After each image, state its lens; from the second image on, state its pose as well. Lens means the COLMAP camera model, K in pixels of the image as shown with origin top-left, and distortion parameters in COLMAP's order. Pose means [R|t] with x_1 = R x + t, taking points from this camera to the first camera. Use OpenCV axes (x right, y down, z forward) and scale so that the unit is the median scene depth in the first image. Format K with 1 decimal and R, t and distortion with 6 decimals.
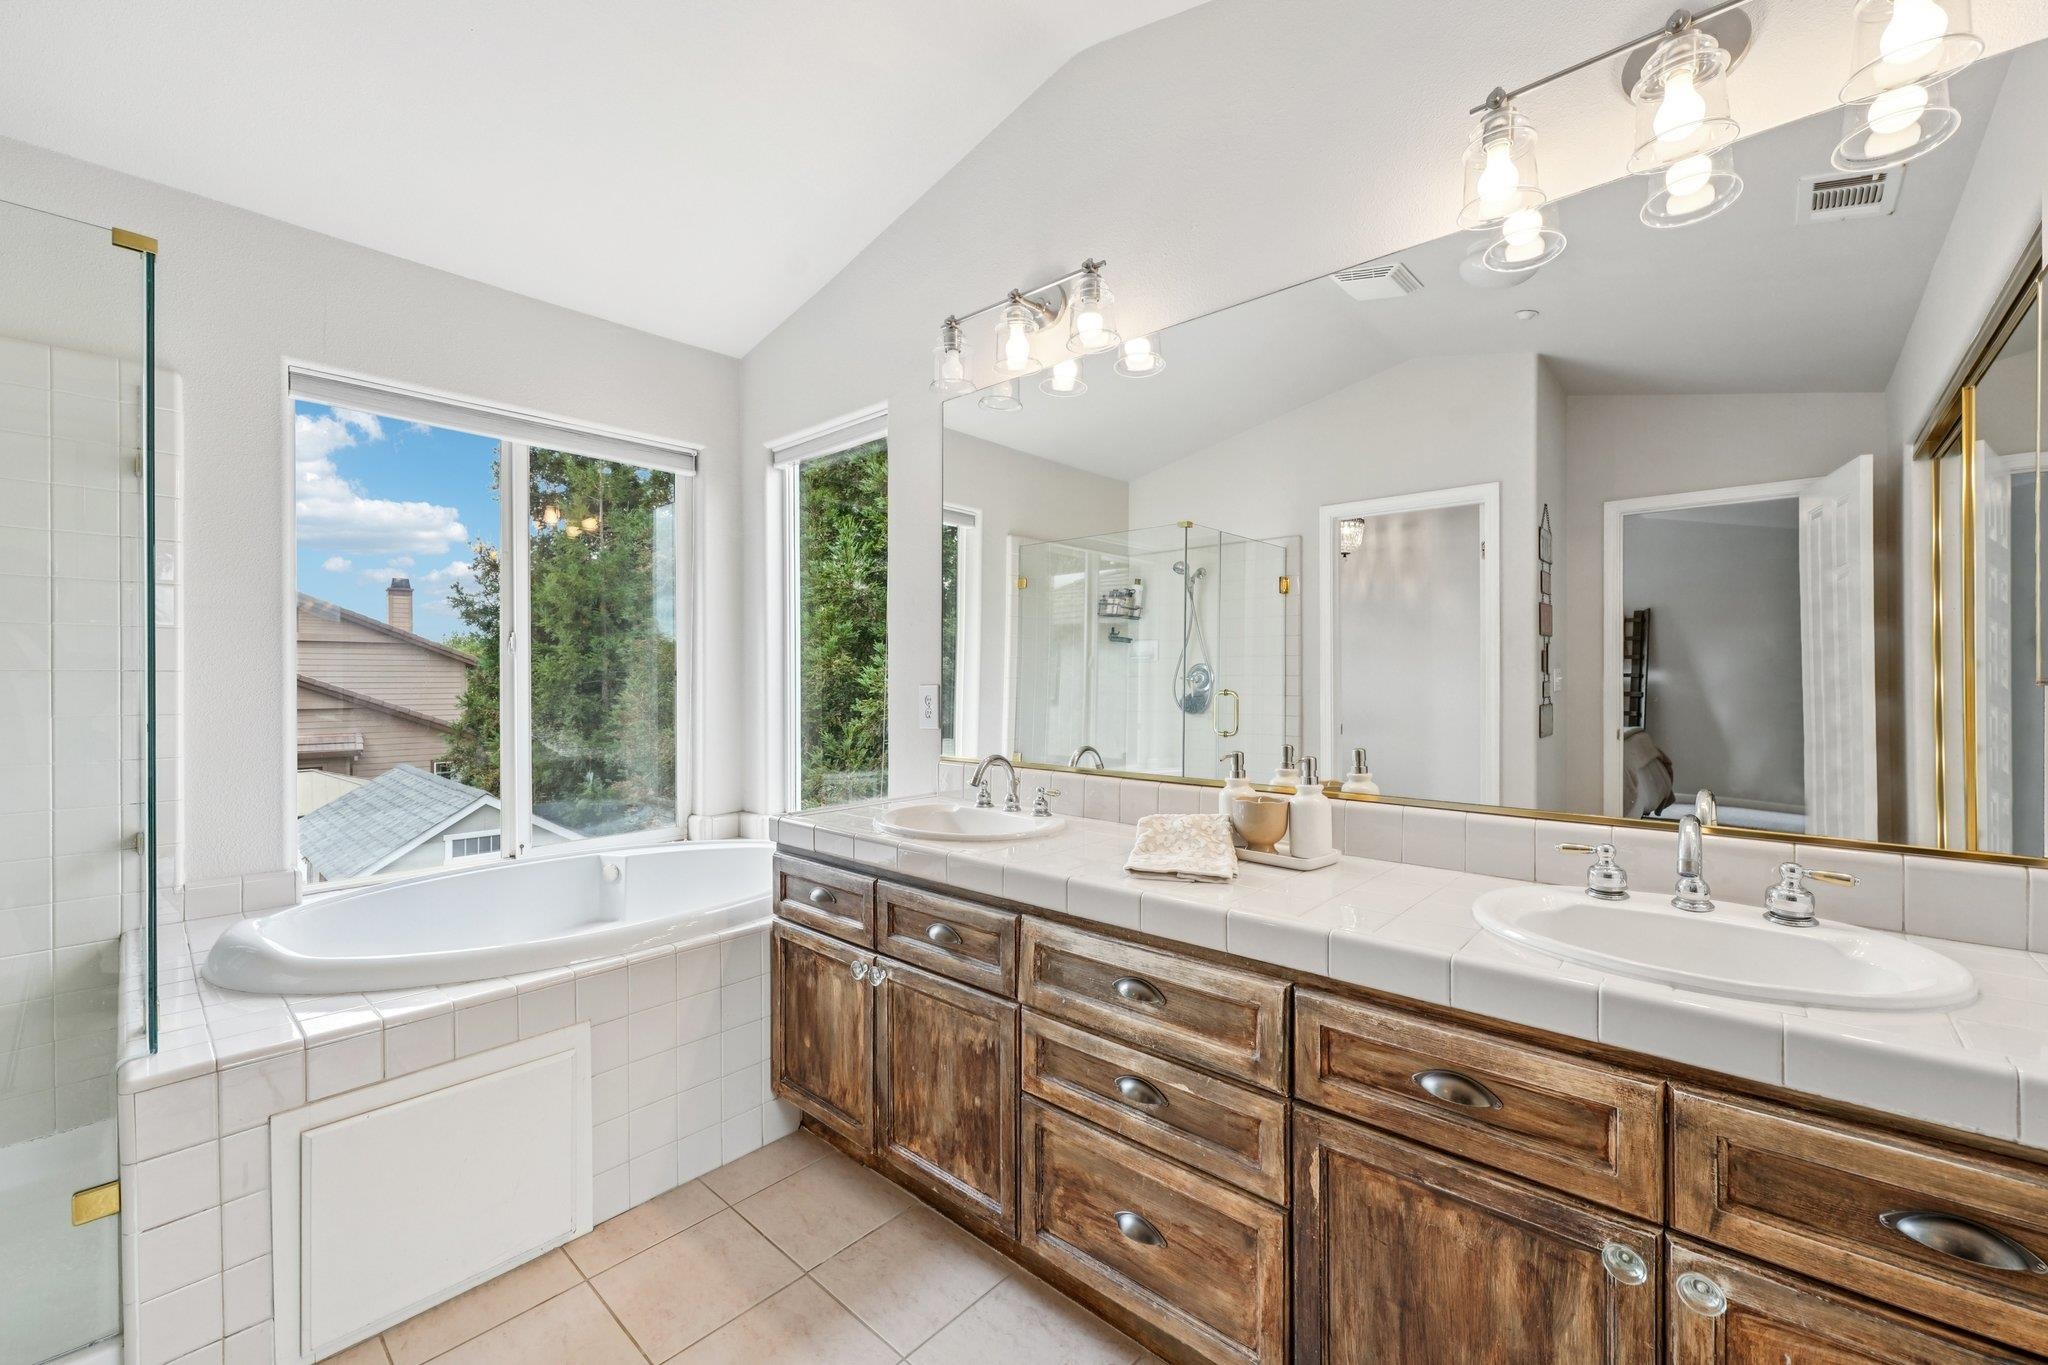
lens RADIAL K [[817.1, 0, 1024.0], [0, 817.1, 682.5], [0, 0, 1]] dist [-0.001002, -0.000172]
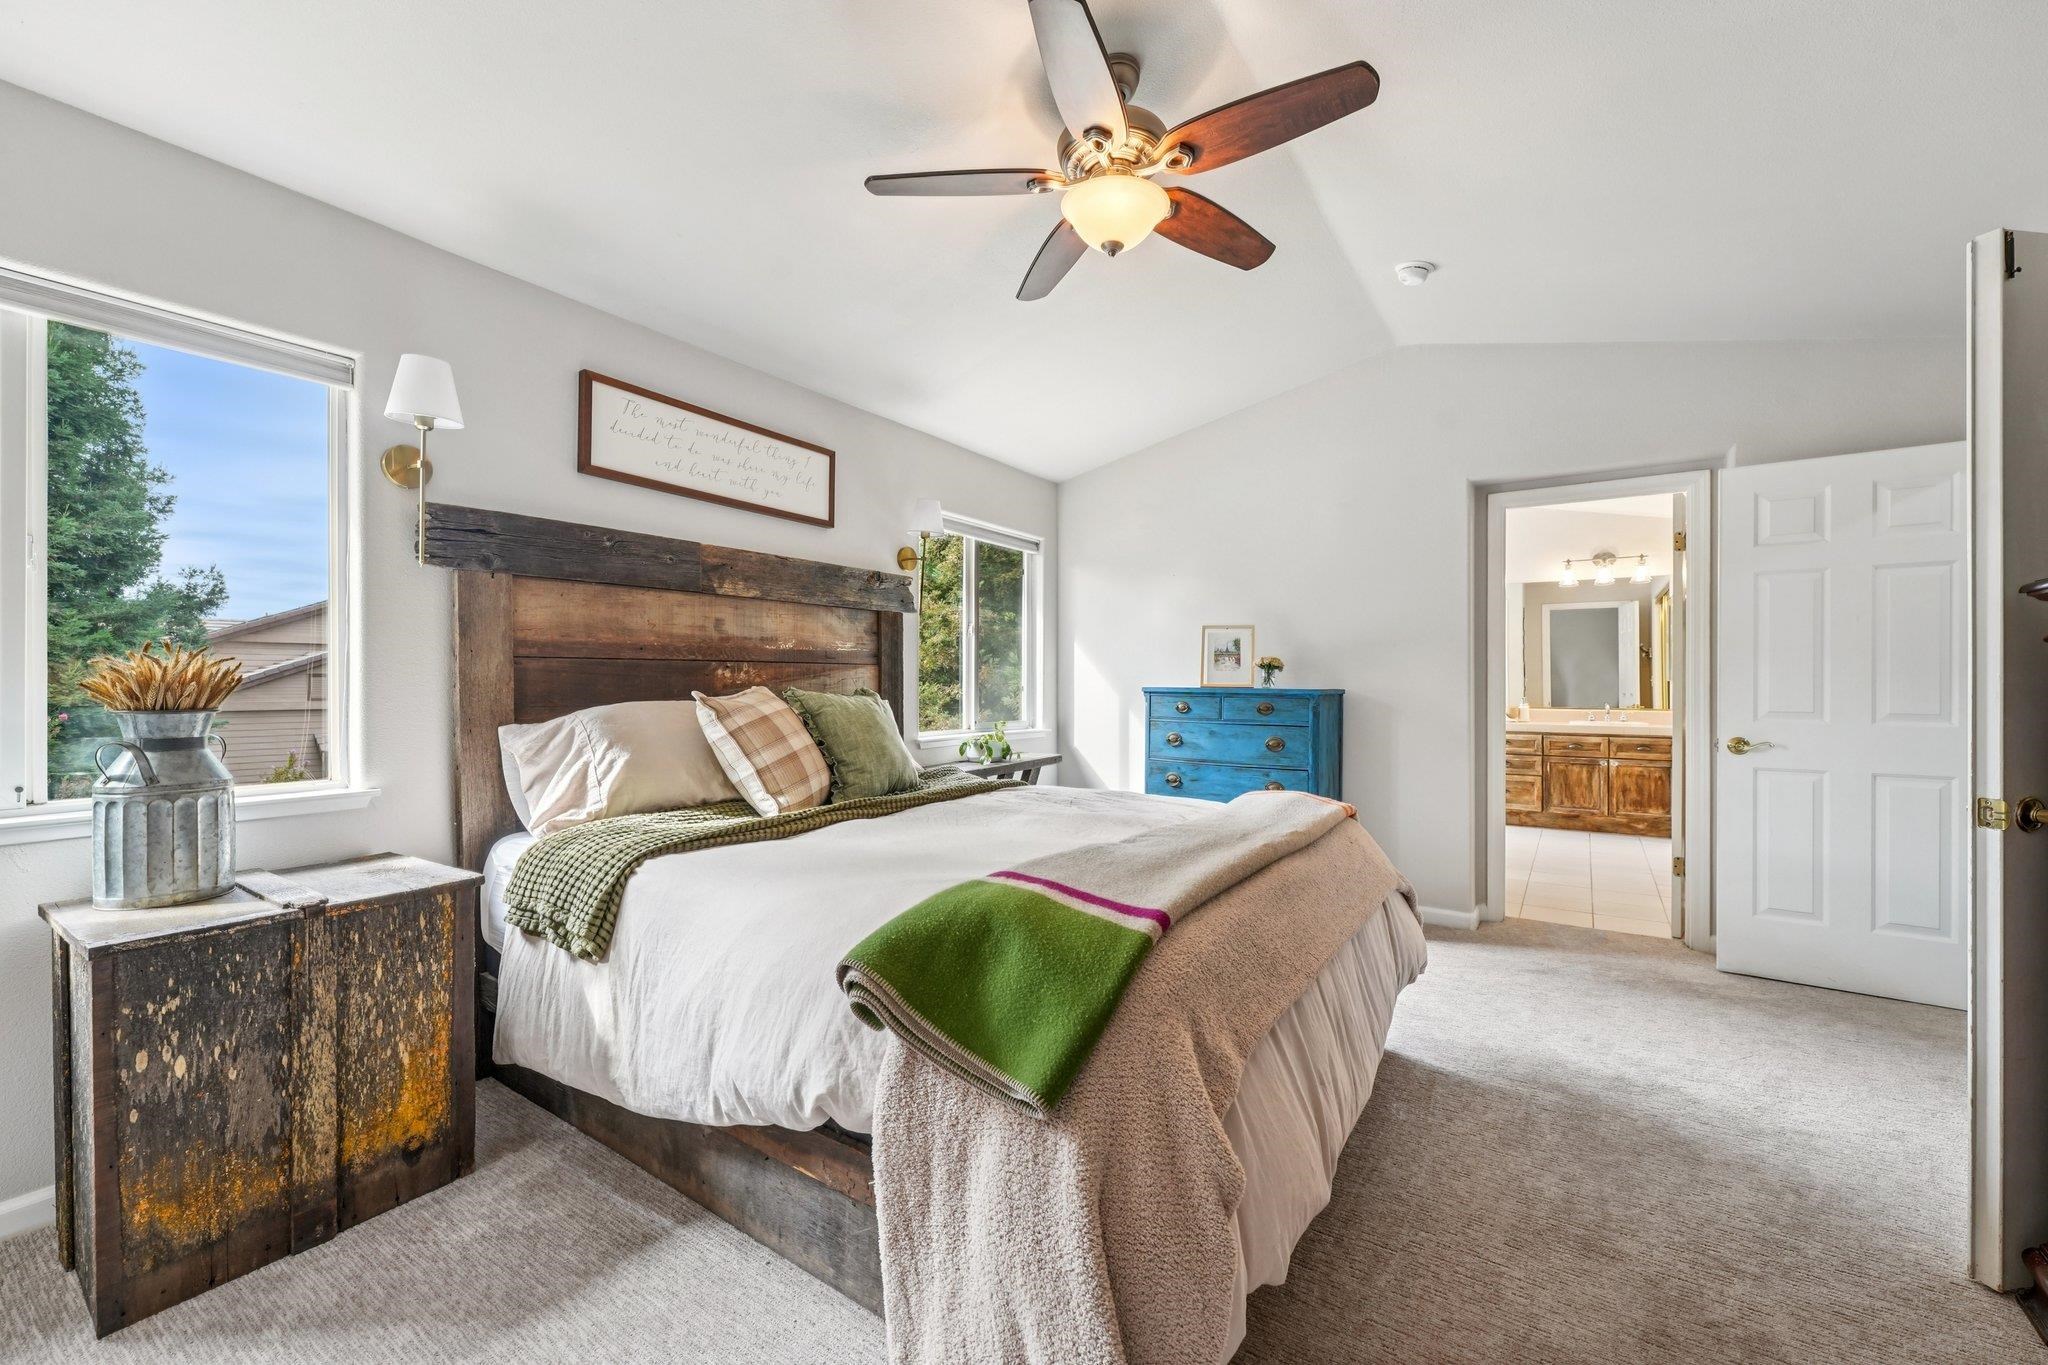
lens RADIAL K [[800.5, 0, 1025.6], [0, 800.5, 669.4], [0, 0, 1]] dist [-0.000394, 0.000037]
pose [[0.990898, 0.000279, 0.134614, -3.916203], [-0.000432, 0.999999, 0.001106, -0.080781], [-0.134614, -0.001154, 0.990898, -3.944172]]
